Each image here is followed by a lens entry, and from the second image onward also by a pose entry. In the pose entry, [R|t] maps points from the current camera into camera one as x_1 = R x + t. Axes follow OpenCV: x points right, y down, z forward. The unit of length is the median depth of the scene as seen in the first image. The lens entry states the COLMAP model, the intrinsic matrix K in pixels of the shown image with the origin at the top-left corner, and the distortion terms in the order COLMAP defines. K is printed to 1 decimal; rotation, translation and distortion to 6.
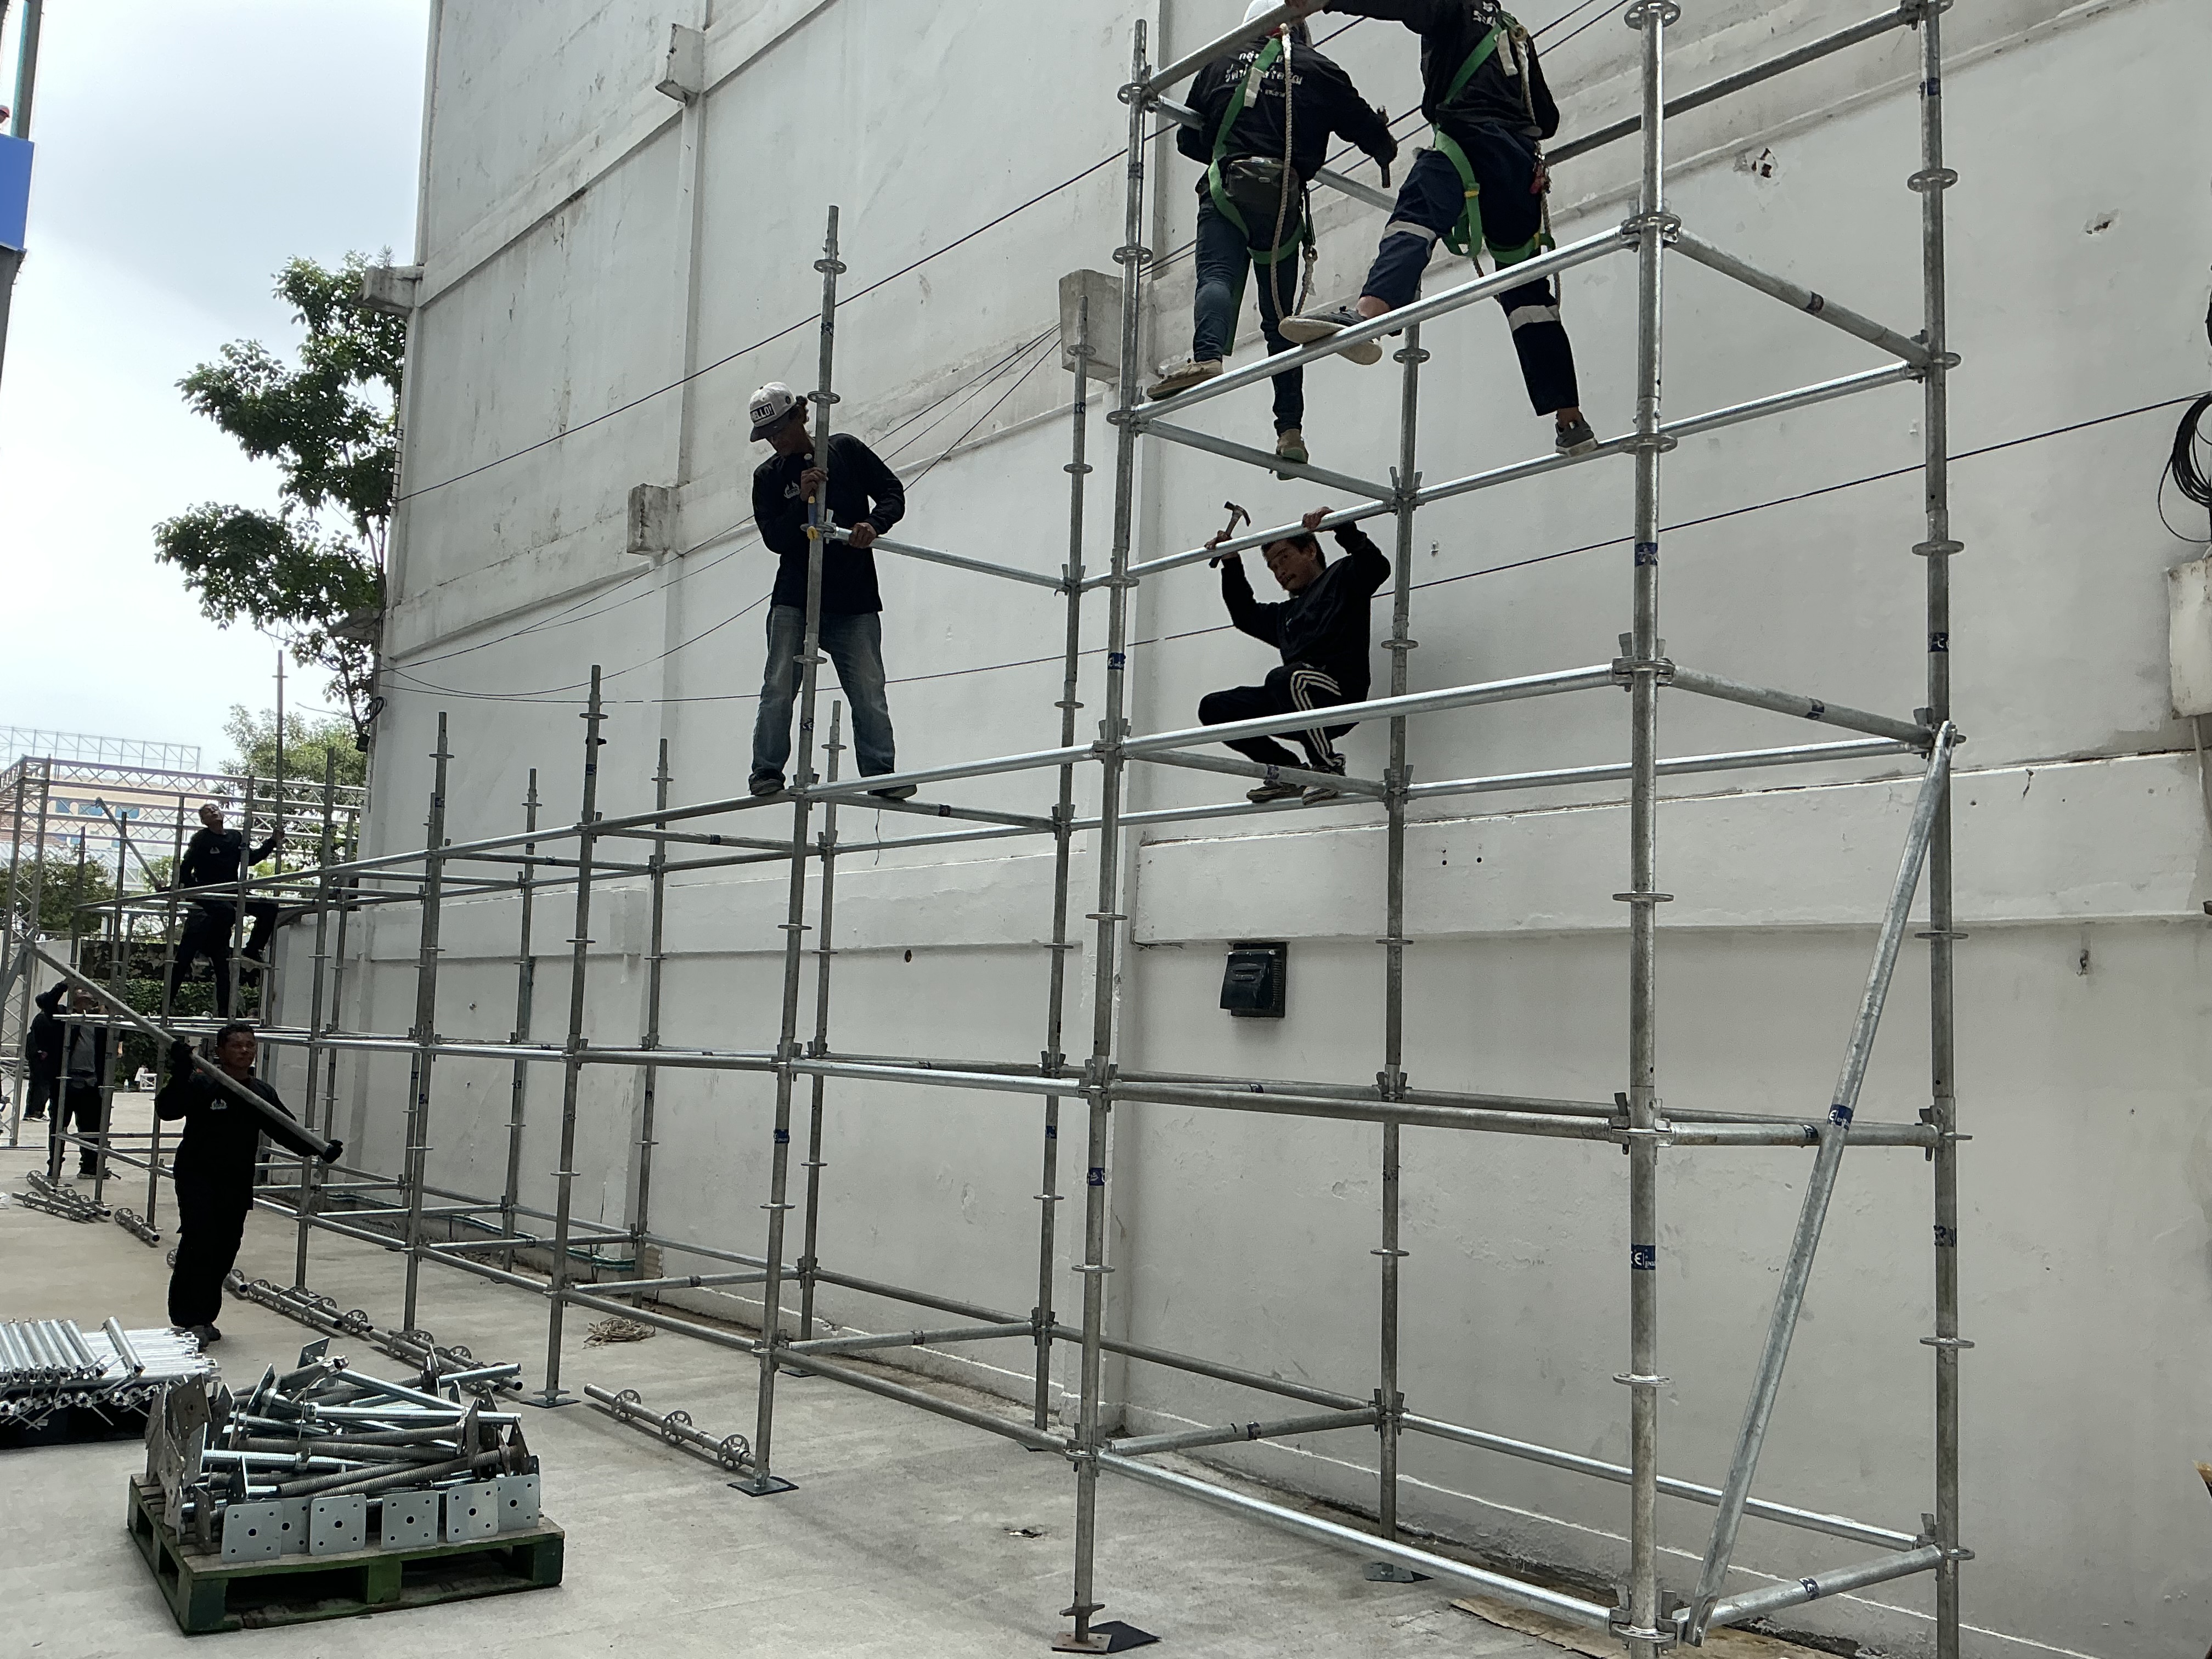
lens RADIAL K [[1840.4, 0, 1108.1], [0, 1840.4, 820.0], [0, 0, 1]] dist [0.112354, -0.228829]
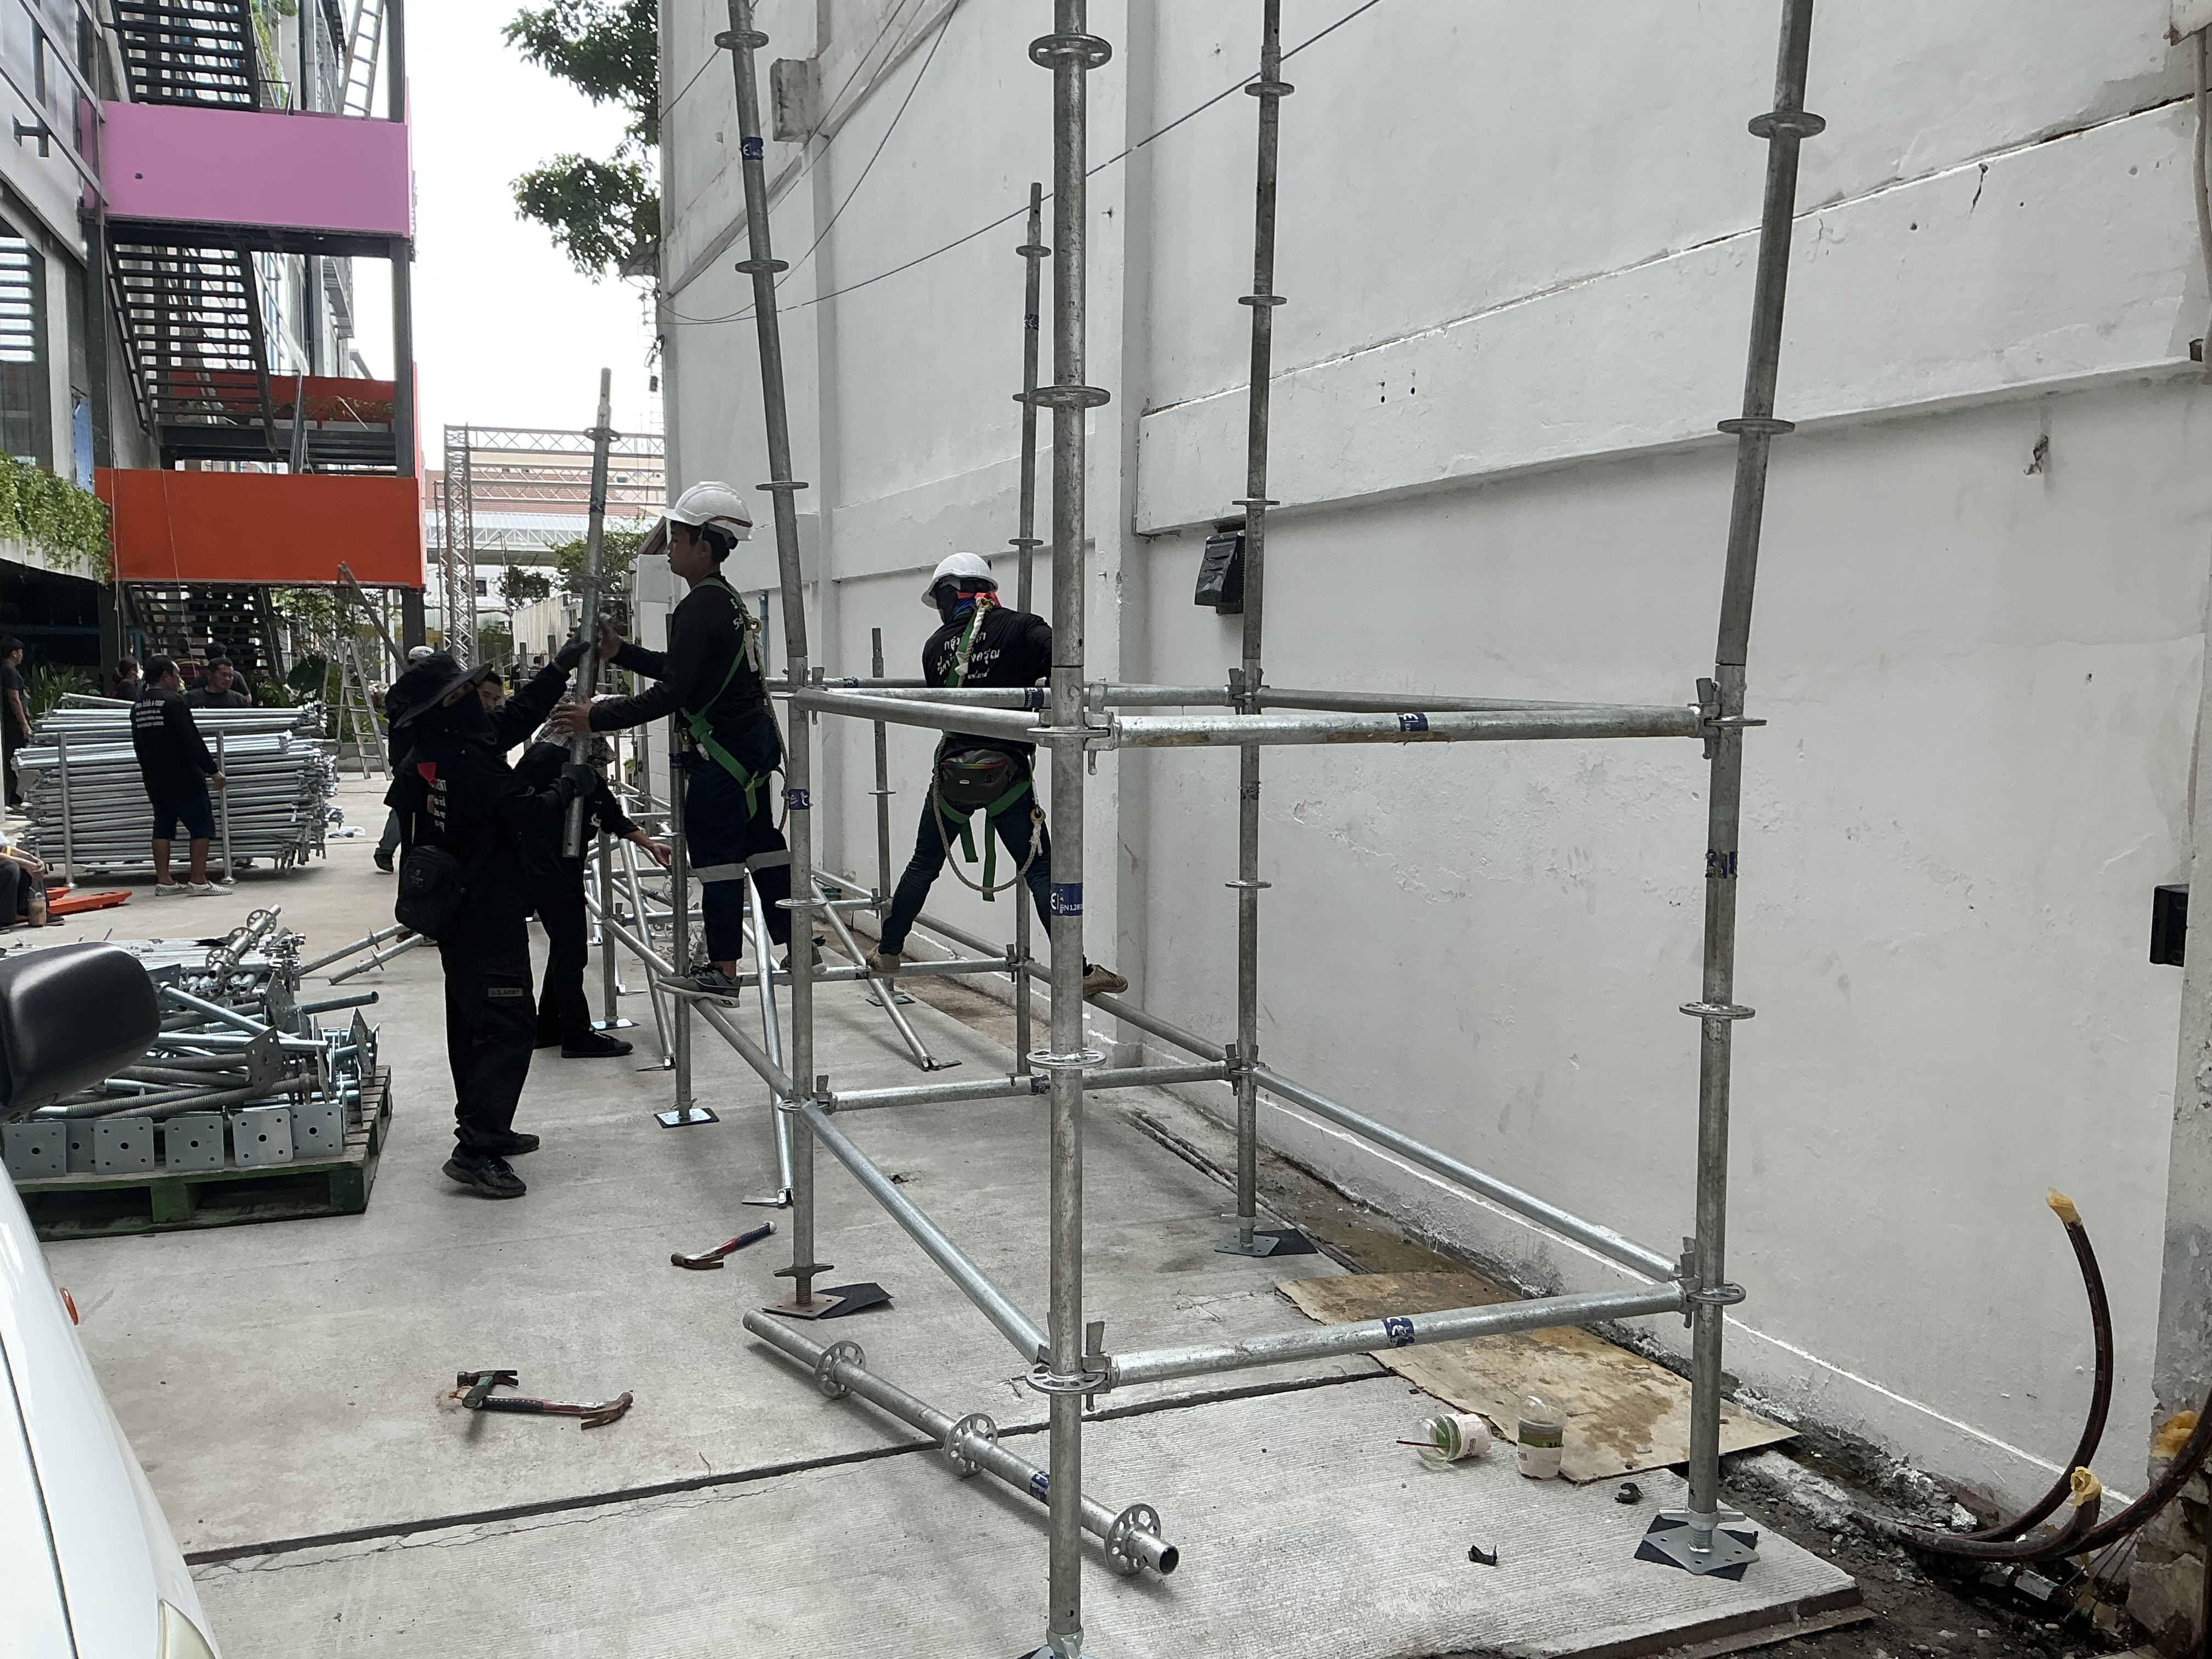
lens RADIAL K [[1840.4, 0, 1112.0], [0, 1840.4, 840.6], [0, 0, 1]] dist [0.112354, -0.228829]
pose [[0.953923, -0.005523, -0.300002, 0.337066], [0.067423, 0.978207, 0.196379, 0.048390], [0.292379, -0.207557, 0.933507, 0.217452]]
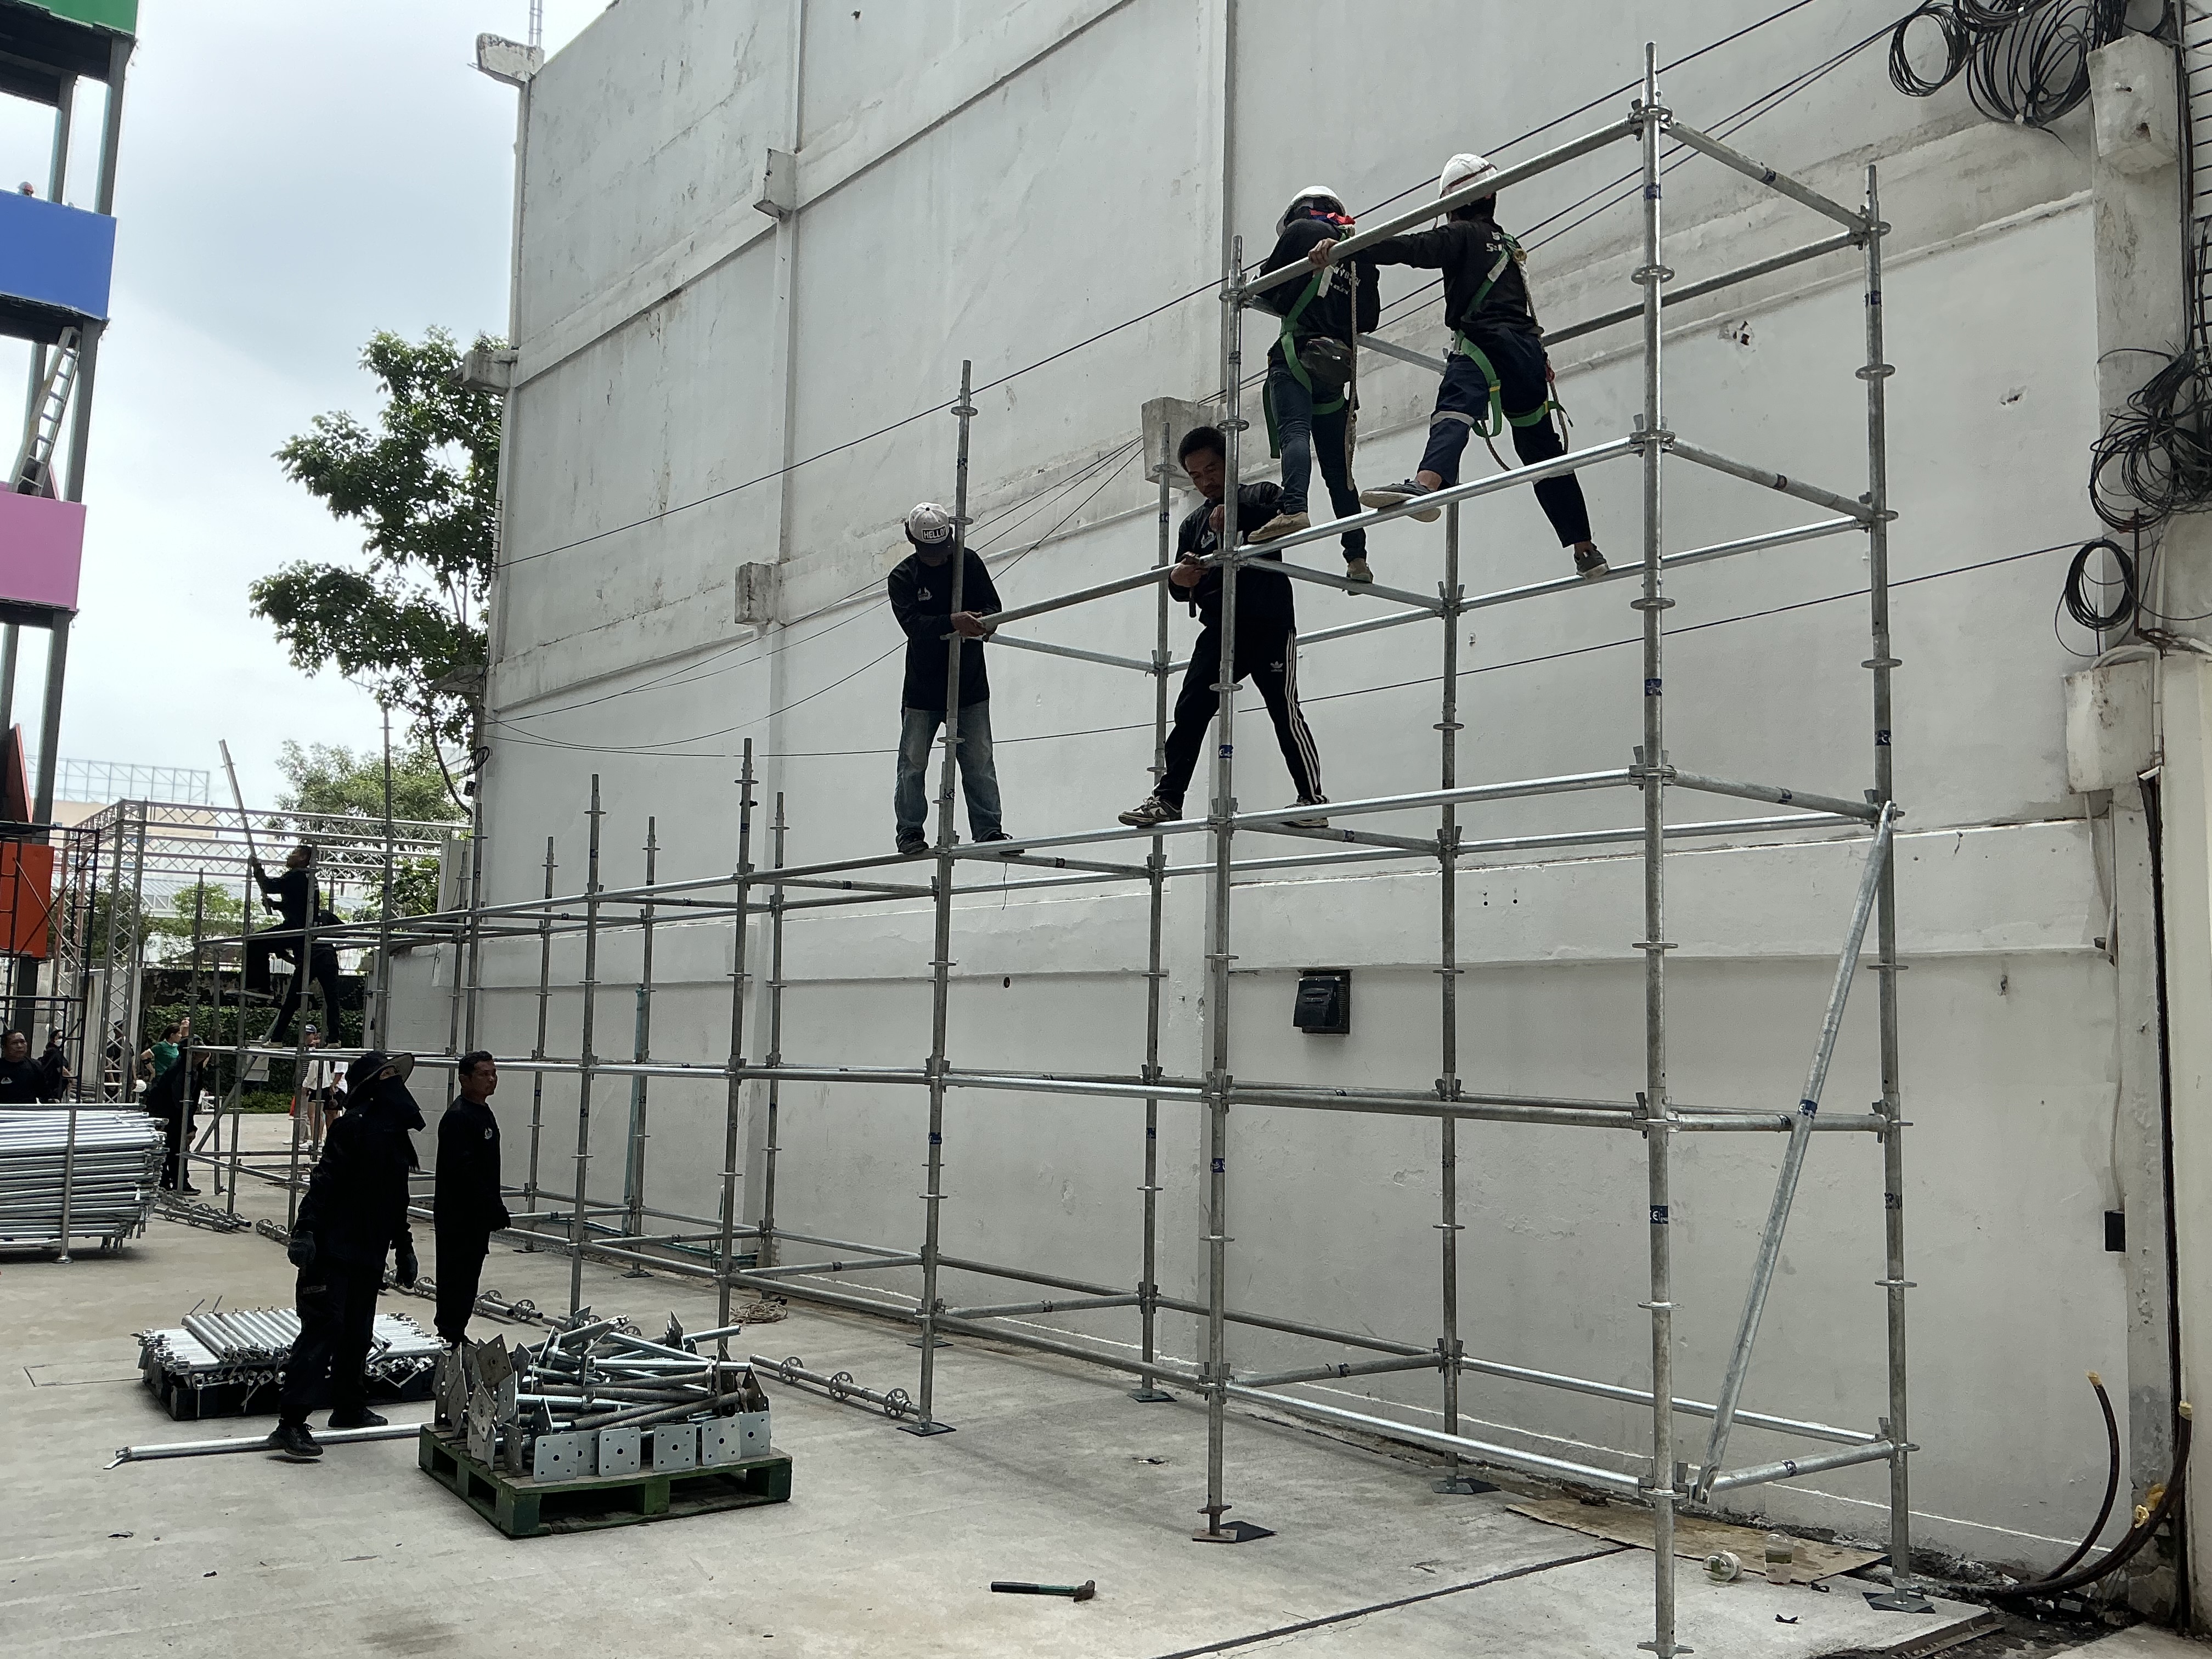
lens RADIAL K [[1840.4, 0, 1105.5], [0, 1840.4, 828.8], [0, 0, 1]] dist [0.112354, -0.228829]
pose [[0.999906, -0.013660, -0.001360, -0.067495], [0.013659, 0.999906, -0.000804, -0.030315], [0.001371, 0.000786, 0.999999, -0.217413]]
